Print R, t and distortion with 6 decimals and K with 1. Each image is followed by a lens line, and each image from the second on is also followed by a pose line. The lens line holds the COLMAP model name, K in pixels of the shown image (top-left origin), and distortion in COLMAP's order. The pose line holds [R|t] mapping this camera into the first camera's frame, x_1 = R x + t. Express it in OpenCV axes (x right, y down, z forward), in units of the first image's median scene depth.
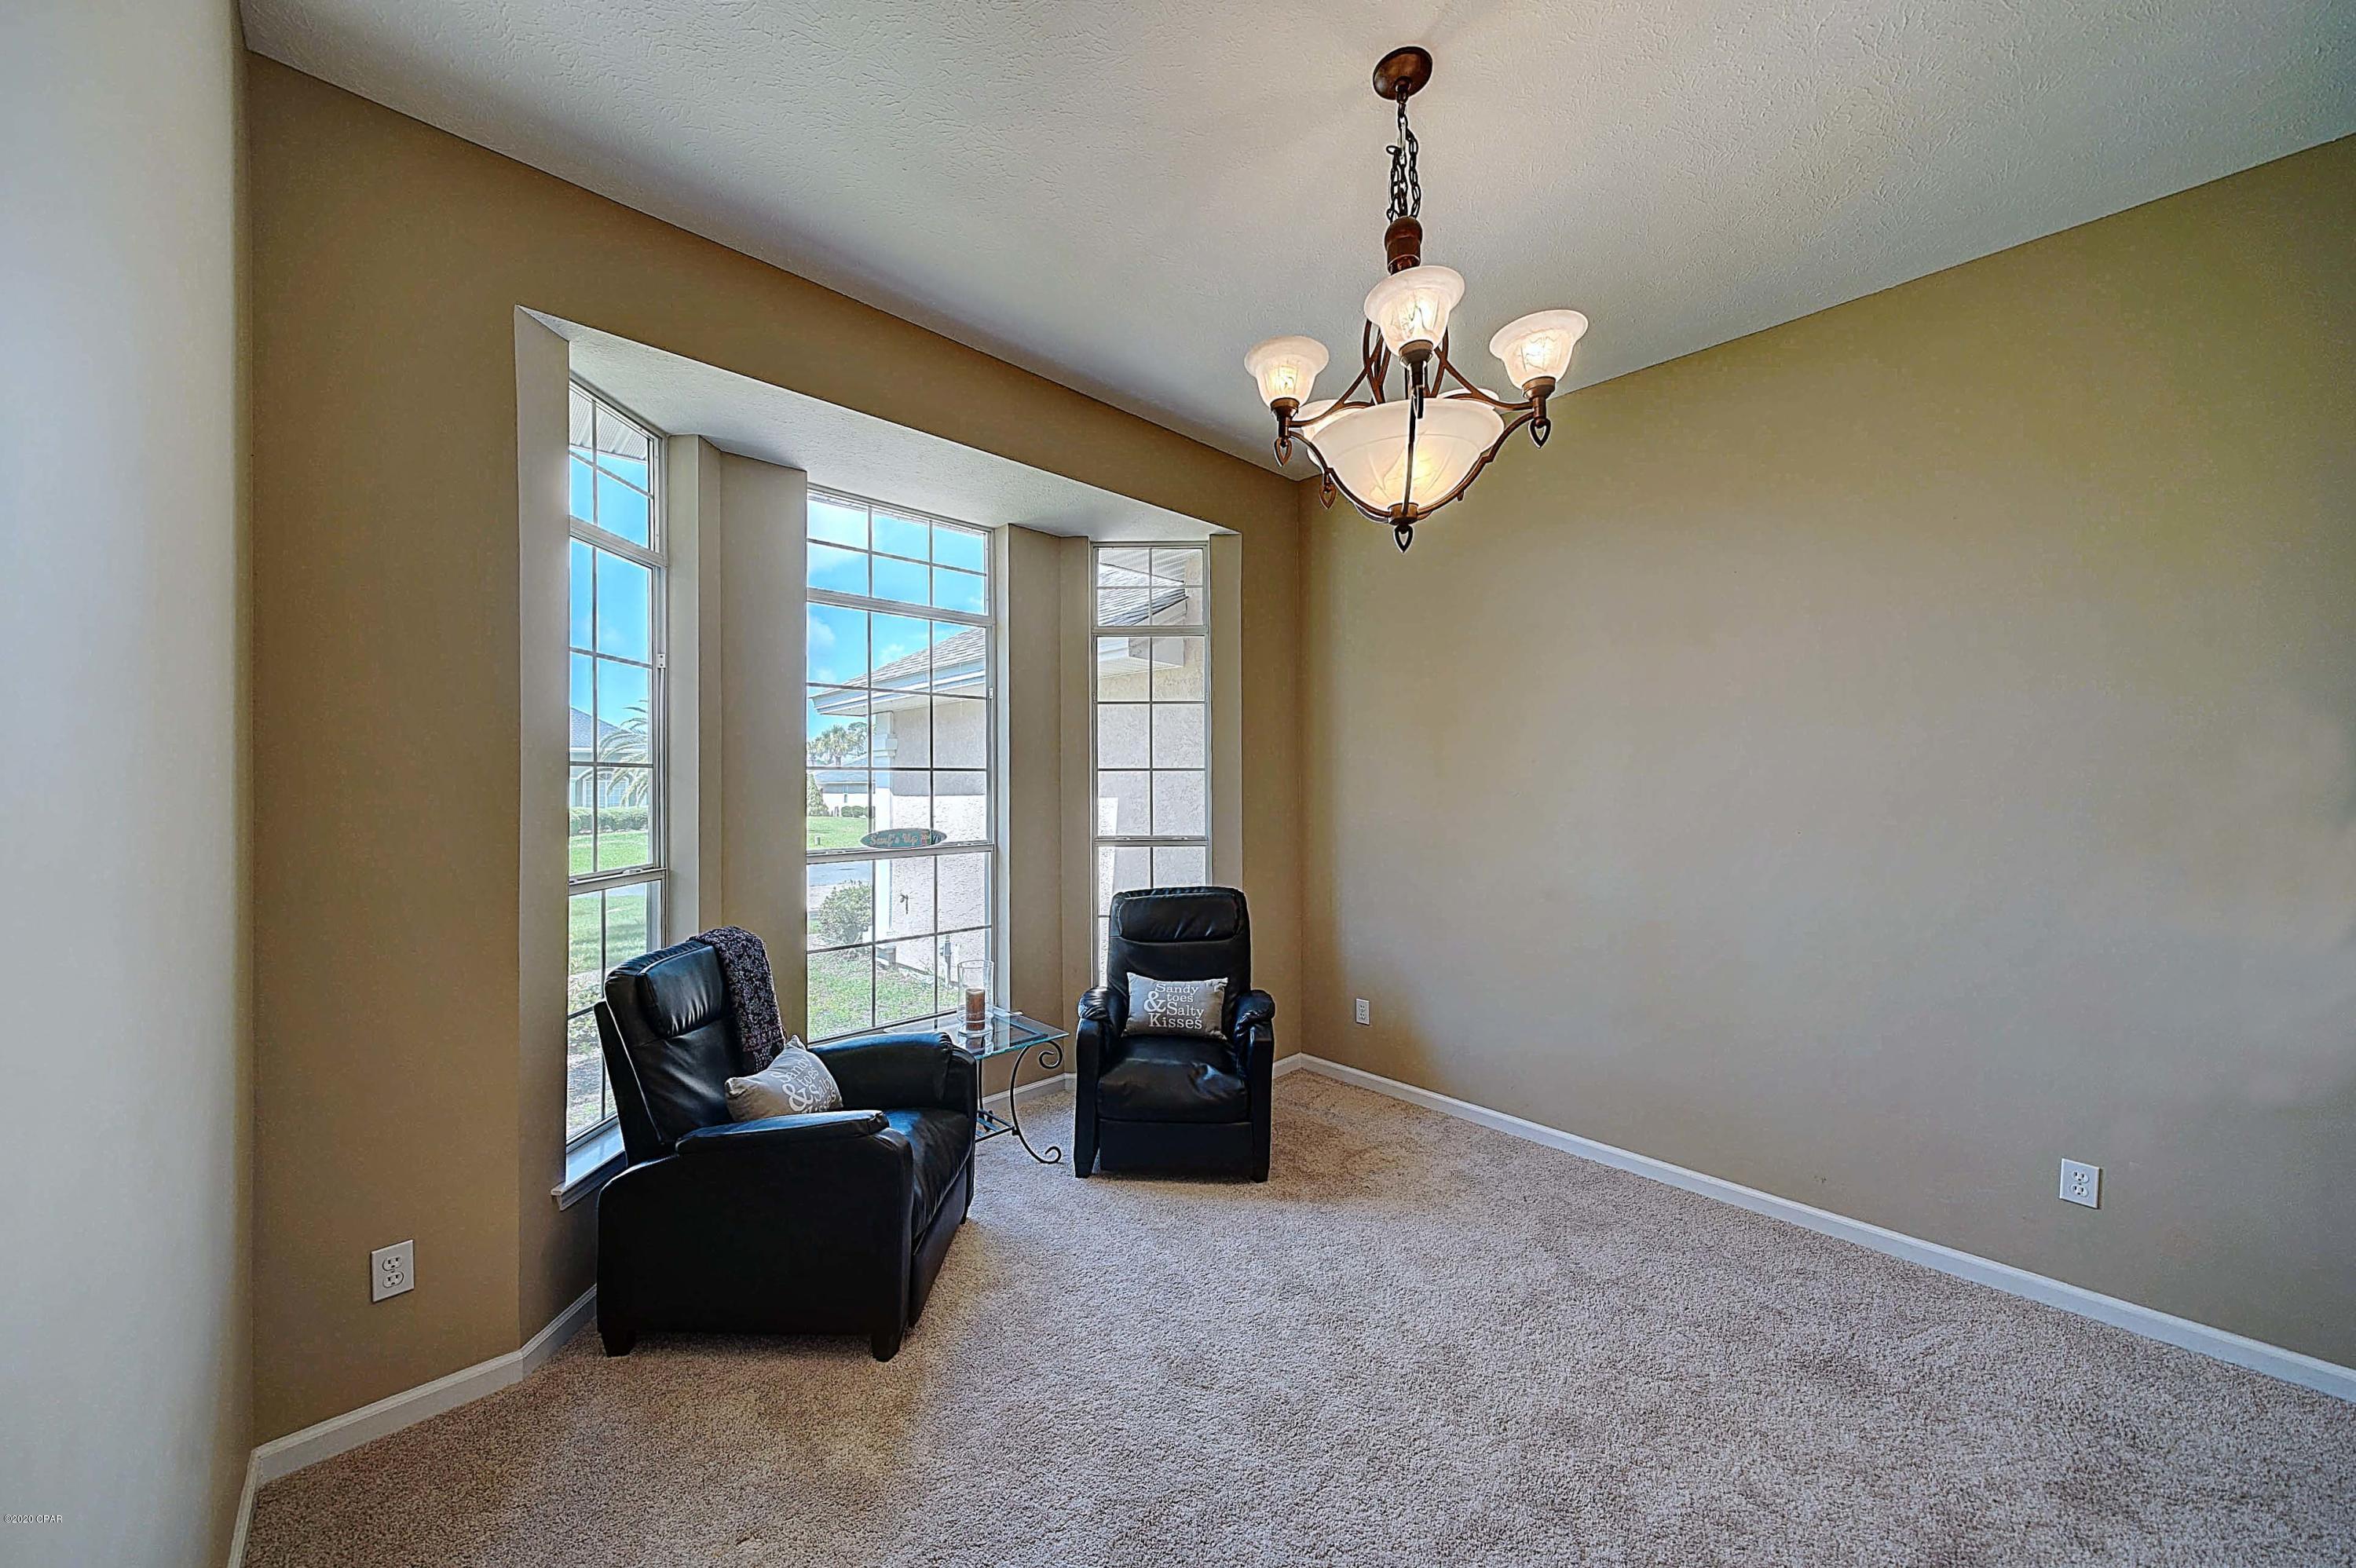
lens RADIAL K [[812.8, 0, 1163.5], [0, 812.8, 786.9], [0, 0, 1]] dist [0.007115, -0.000157]
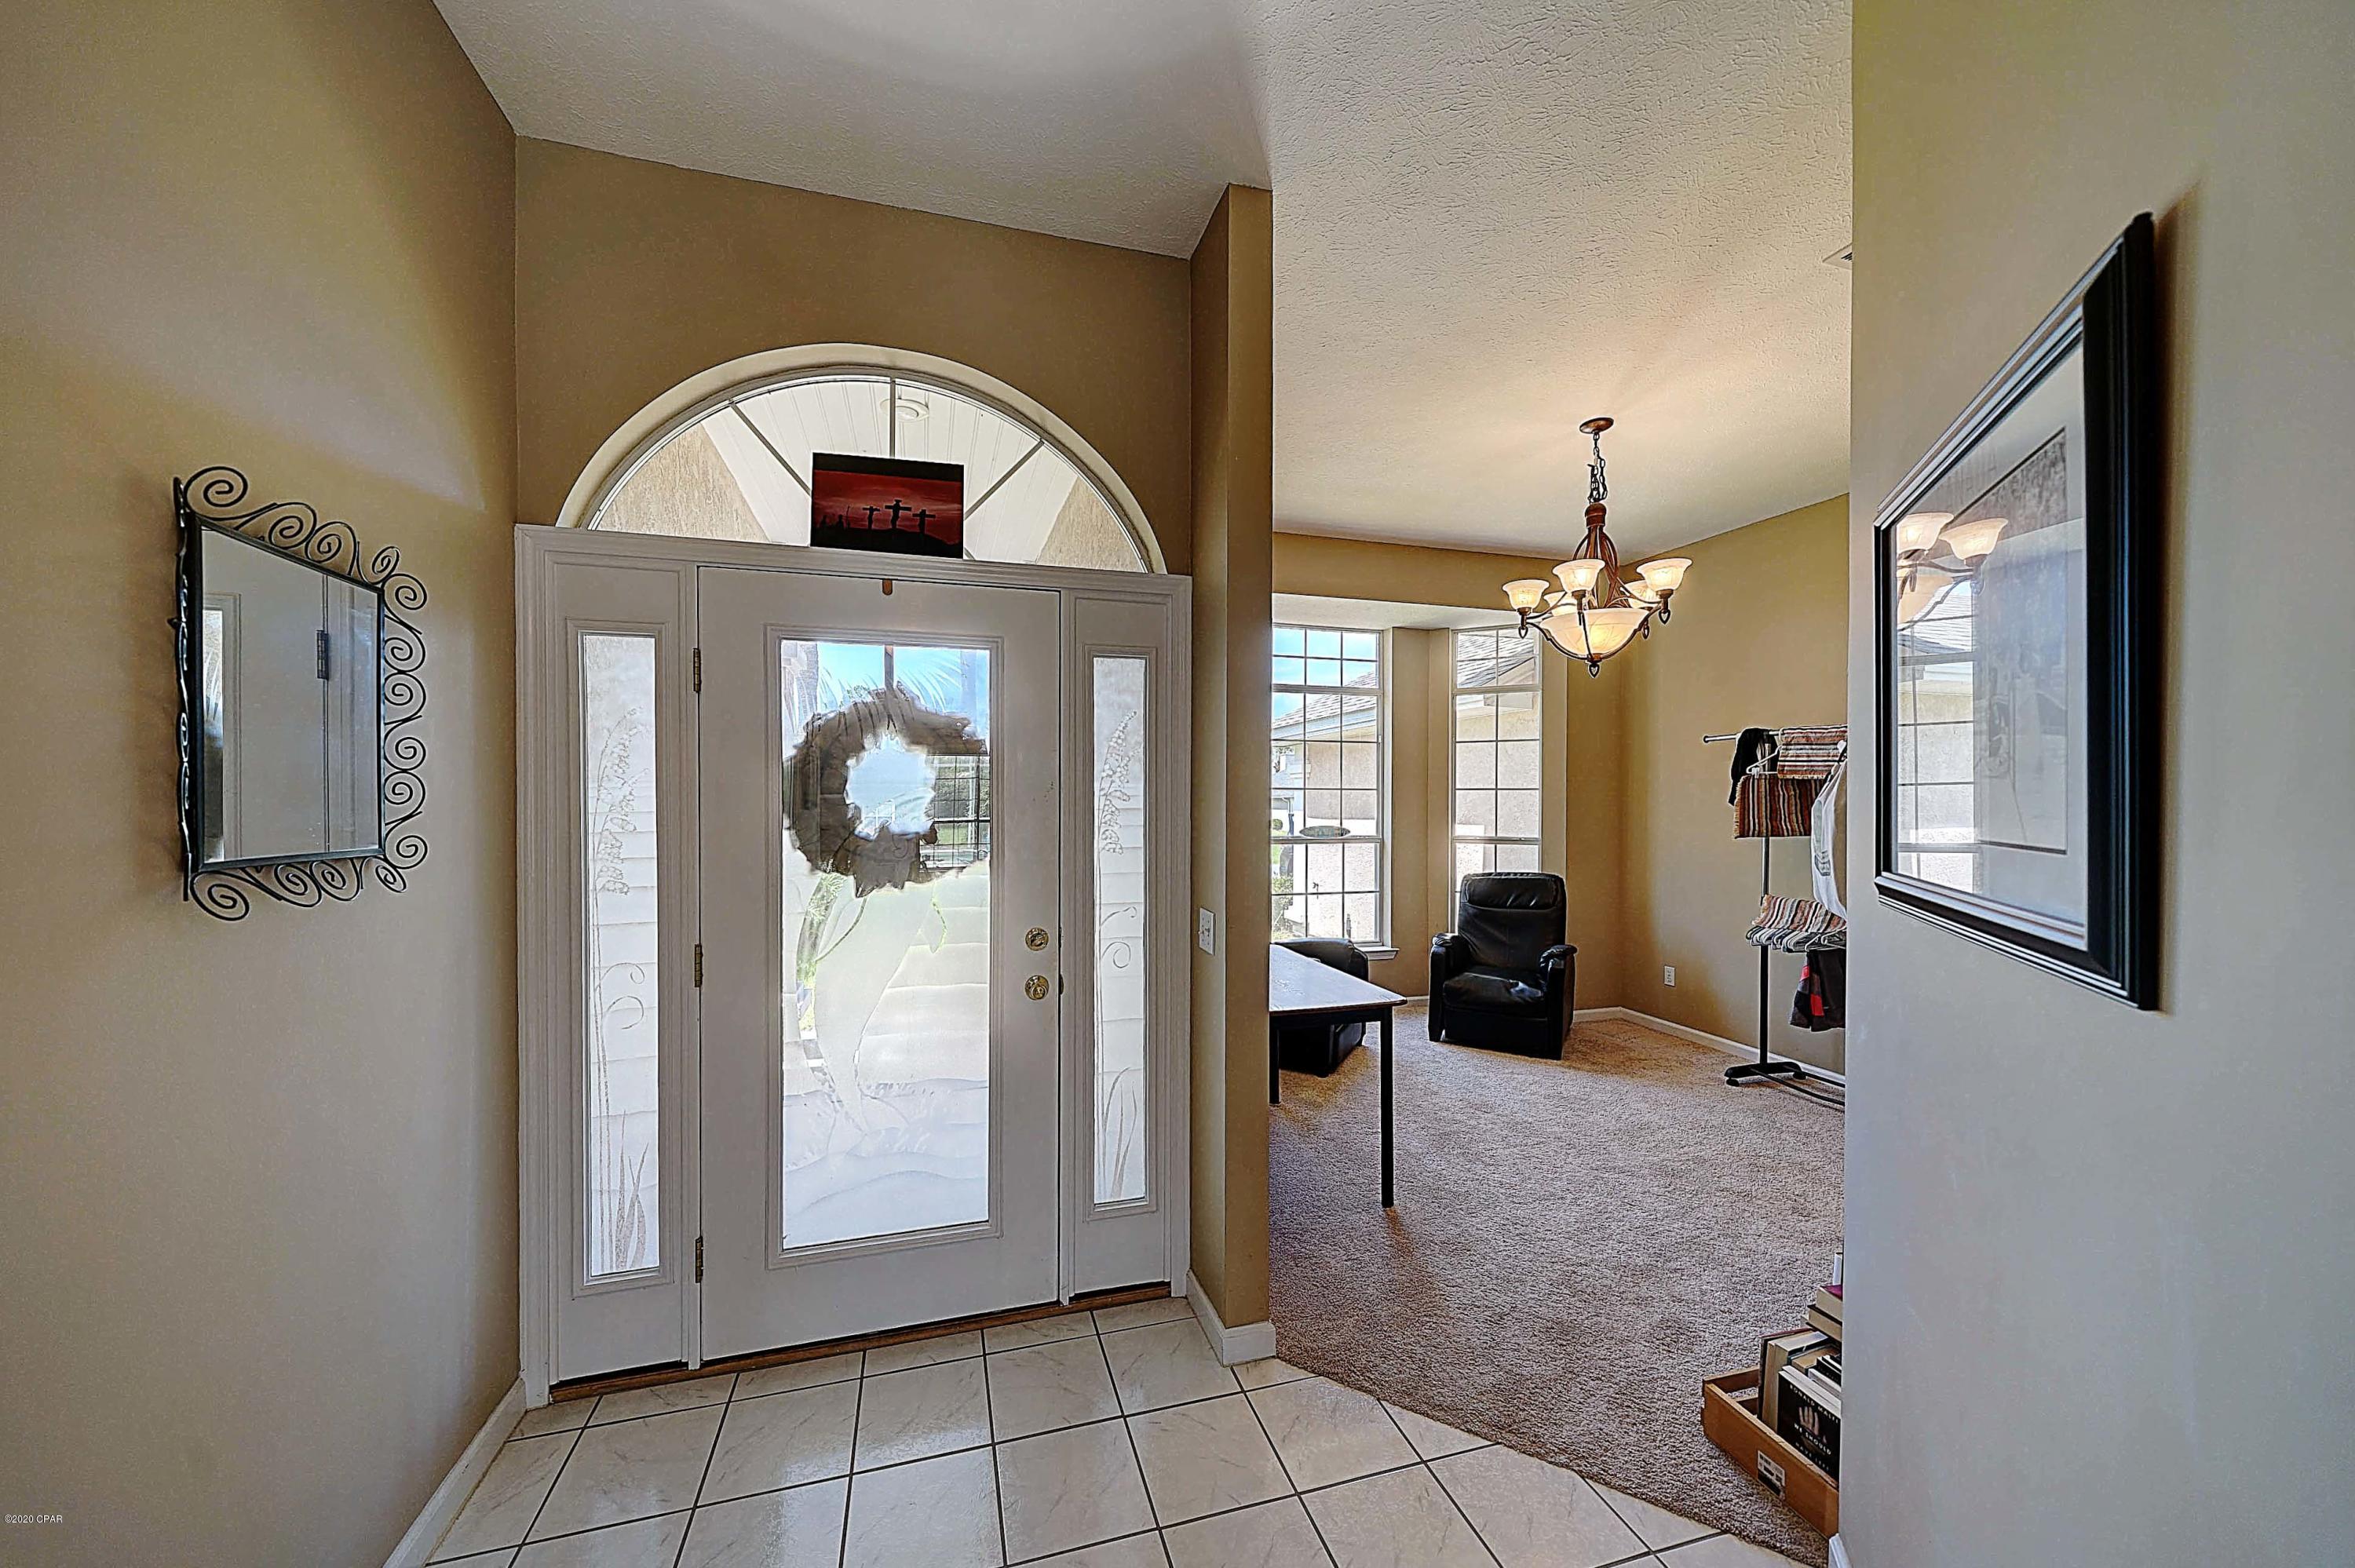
lens RADIAL K [[812.4, 0, 1159.0], [0, 812.4, 799.5], [0, 0, 1]] dist [0.007115, -0.000157]
pose [[0.886128, 0.005148, -0.463413, 0.131523], [-0.006653, 0.999977, -0.001612, 0.003505], [0.463394, 0.004512, 0.886141, -0.554140]]
